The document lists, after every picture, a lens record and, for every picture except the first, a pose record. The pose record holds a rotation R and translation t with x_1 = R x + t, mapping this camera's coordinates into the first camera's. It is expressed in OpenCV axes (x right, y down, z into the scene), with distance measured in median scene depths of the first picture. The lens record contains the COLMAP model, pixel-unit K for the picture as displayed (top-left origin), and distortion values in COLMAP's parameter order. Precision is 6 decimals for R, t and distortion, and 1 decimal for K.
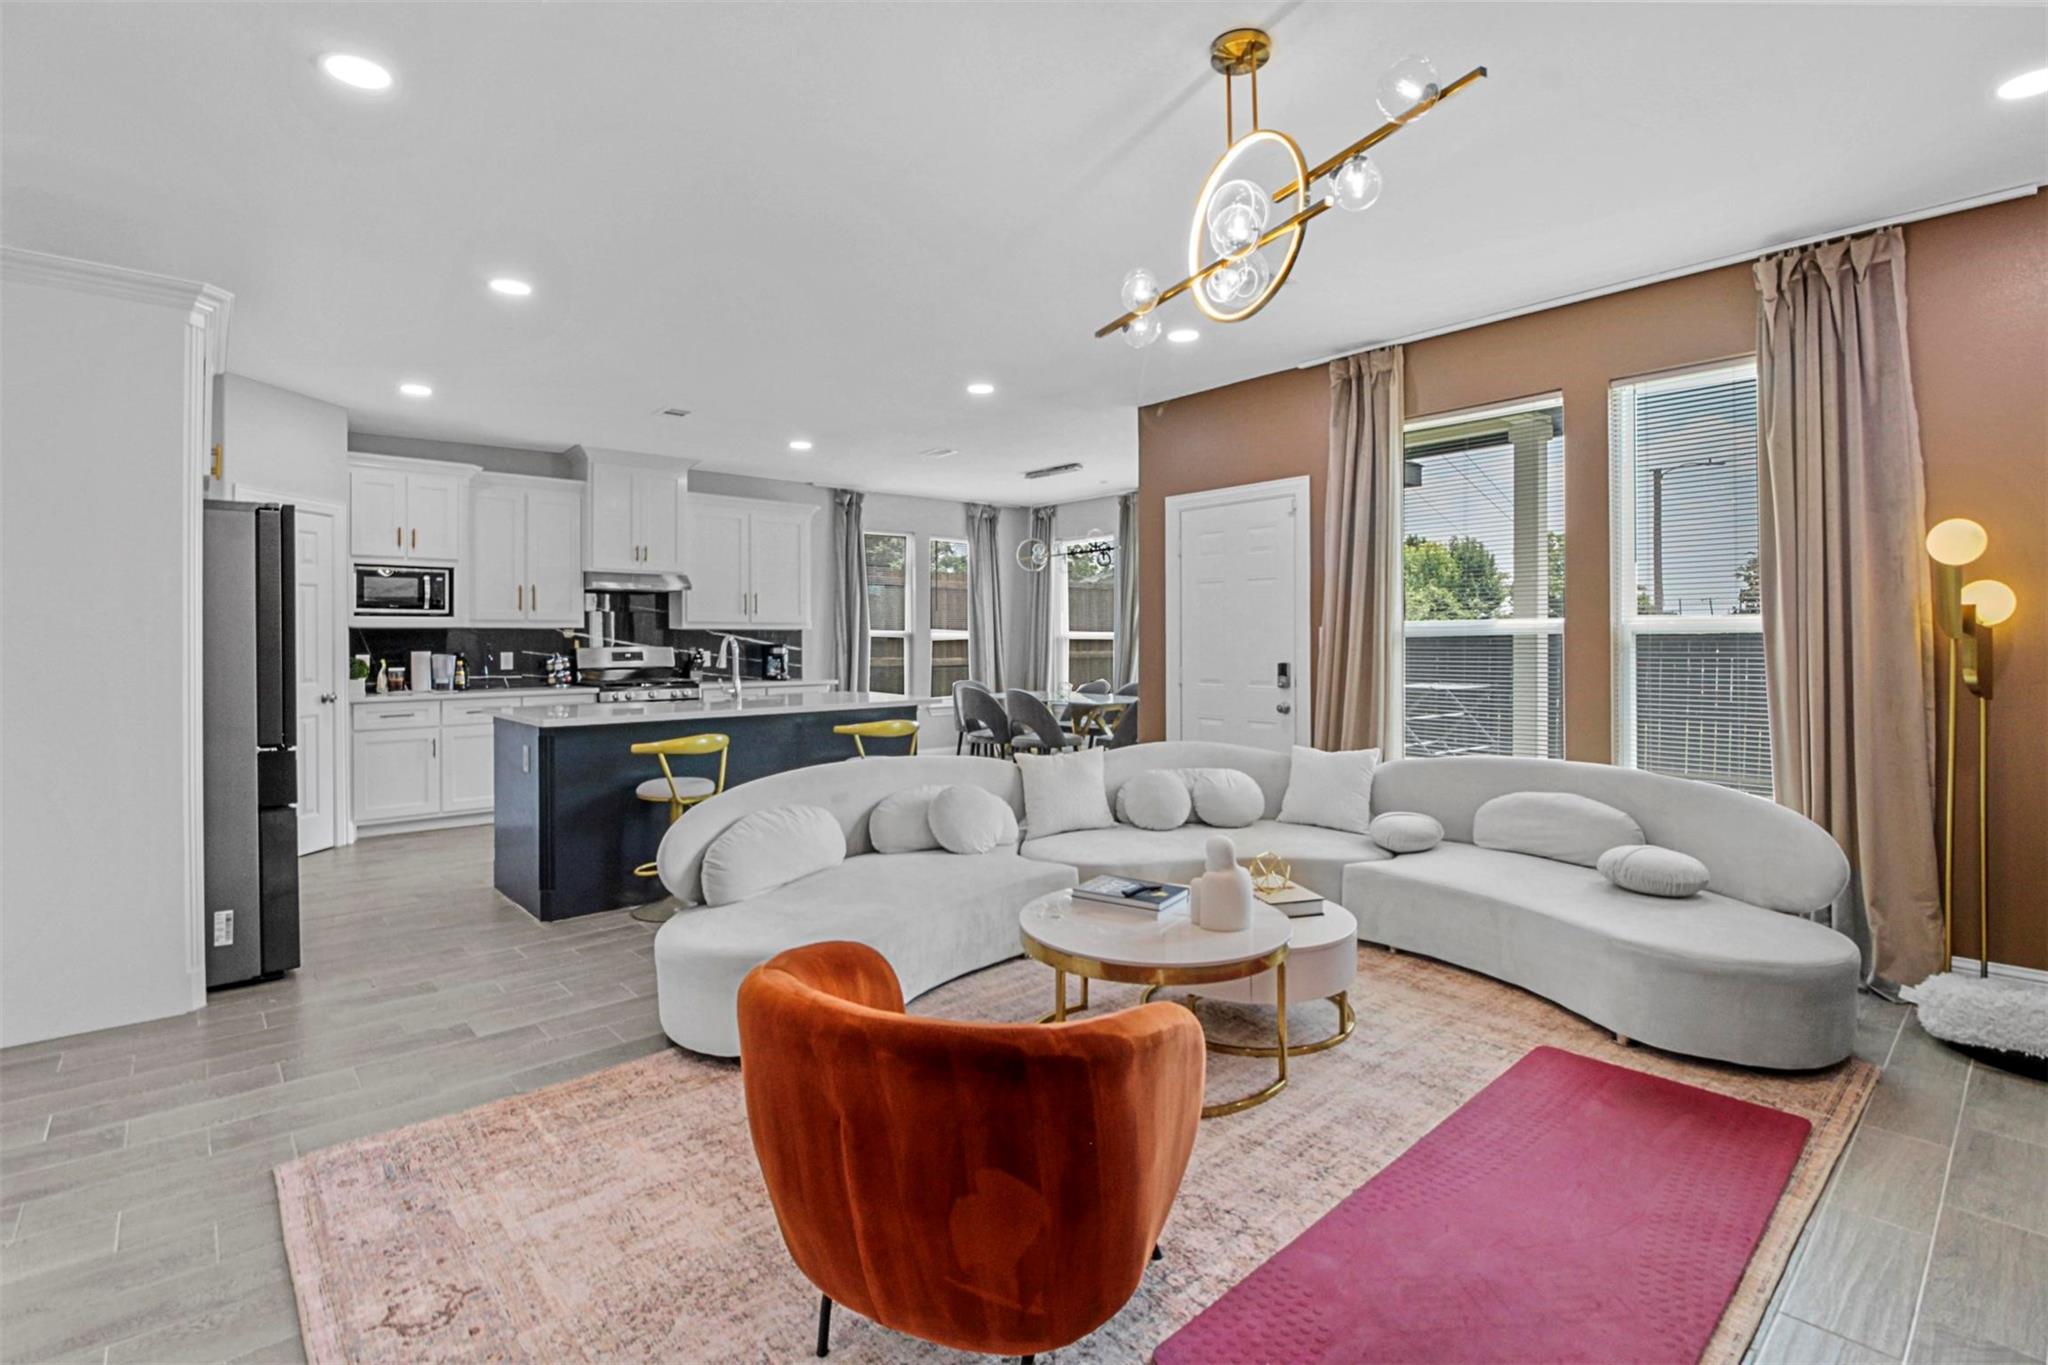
lens RADIAL K [[961.1, 0, 1075.9], [0, 961.1, 651.3], [0, 0, 1]] dist [-0.010258, -0.000932]
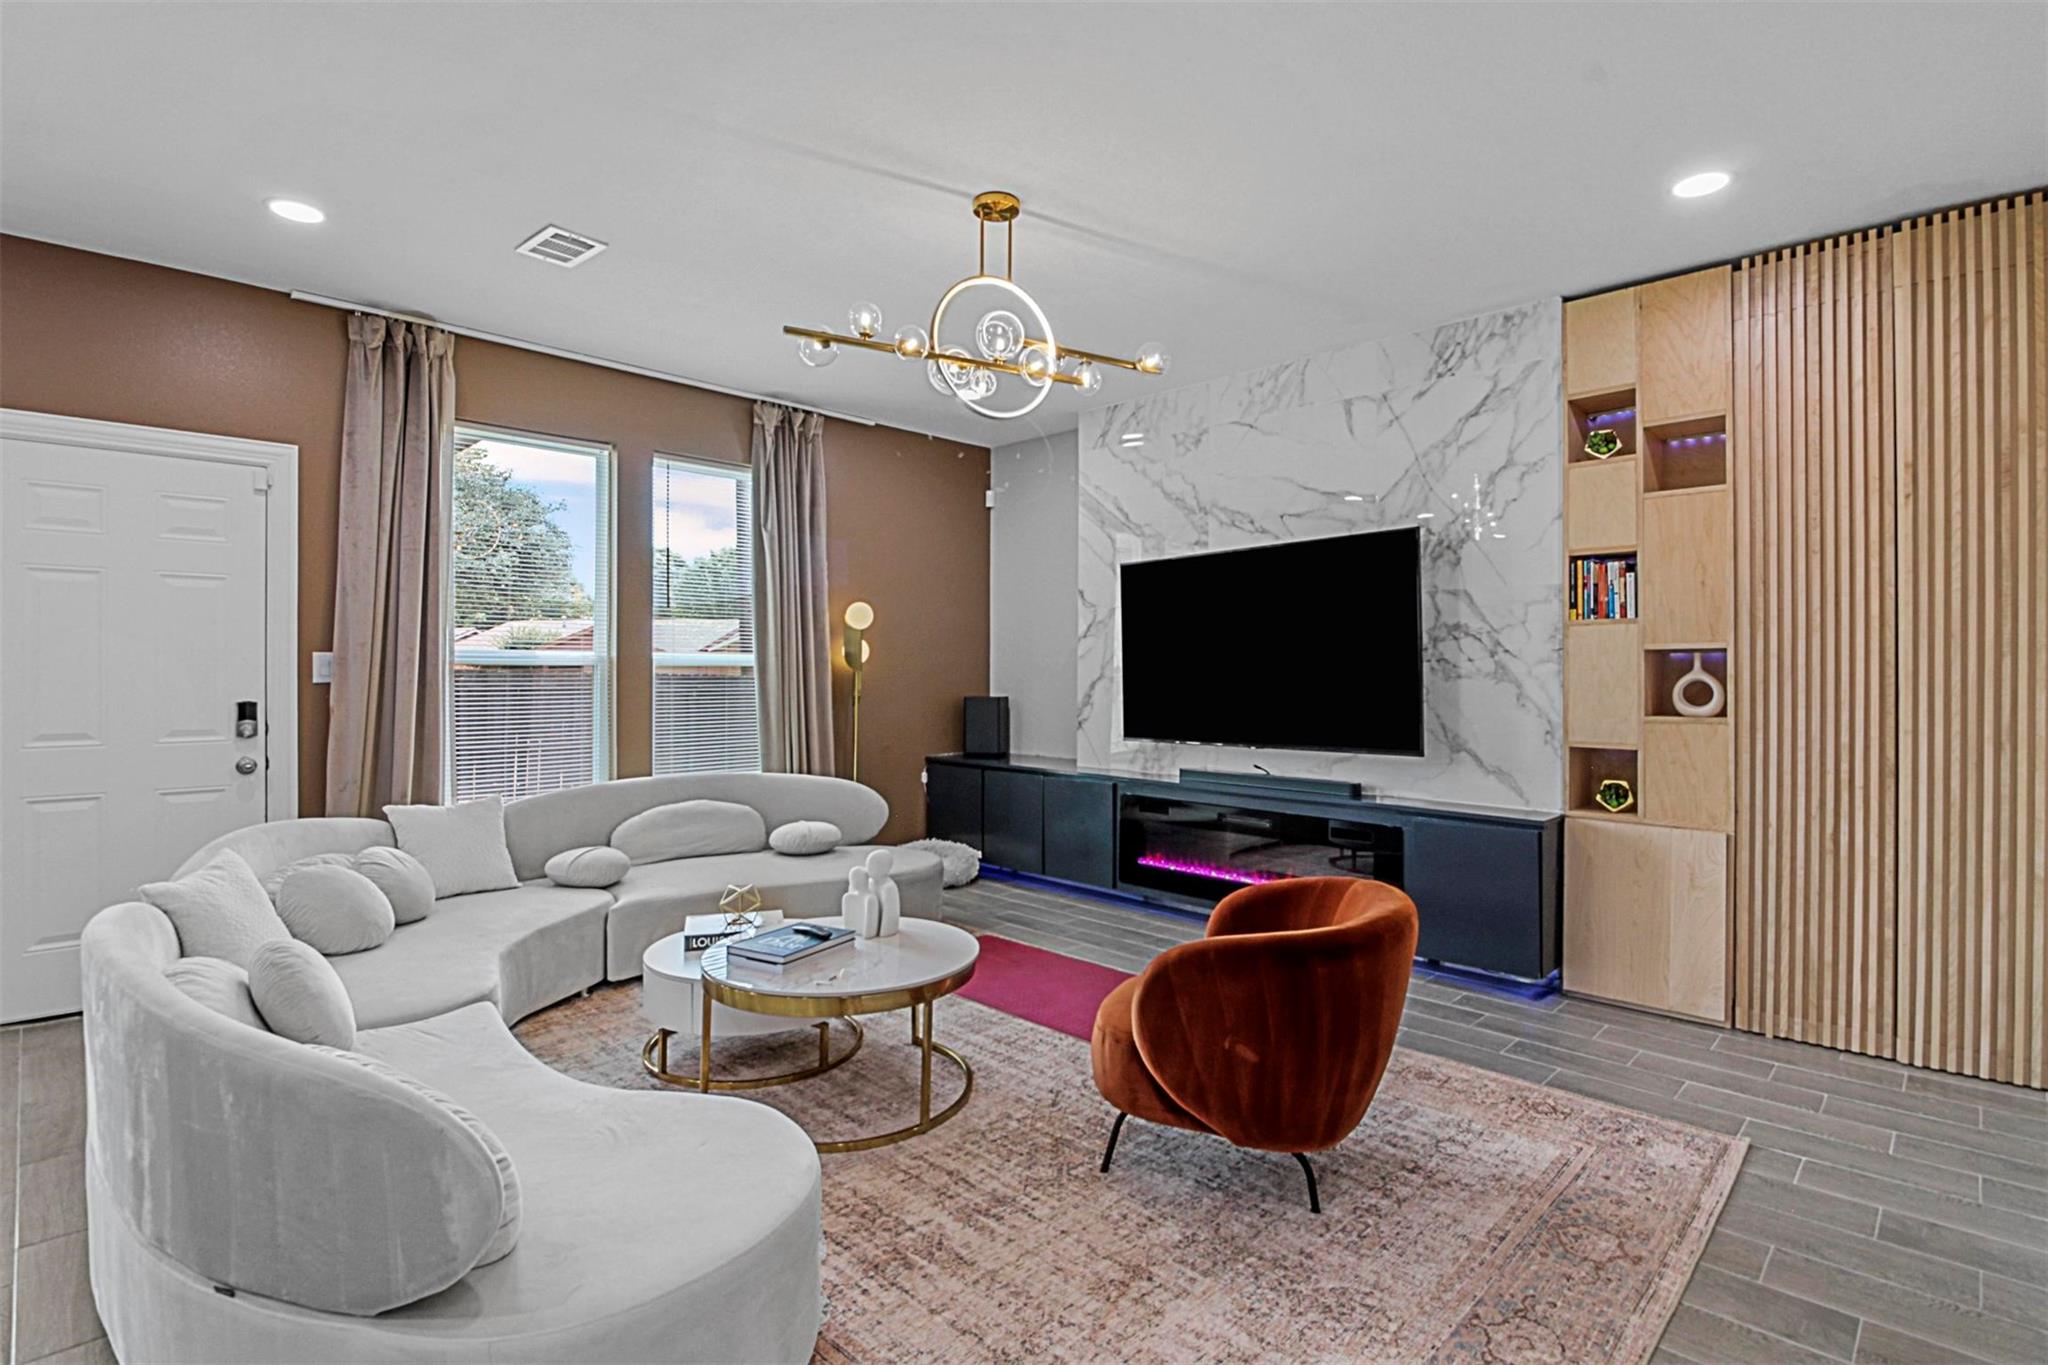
lens RADIAL K [[961.1, 0, 1026.7], [0, 961.1, 674.1], [0, 0, 1]] dist [-0.010258, -0.000932]
pose [[-0.037691, 0.003350, 0.999284, -0.731962], [0.007756, 0.999965, -0.003059, -0.001899], [-0.999259, 0.007635, -0.037716, 0.672280]]
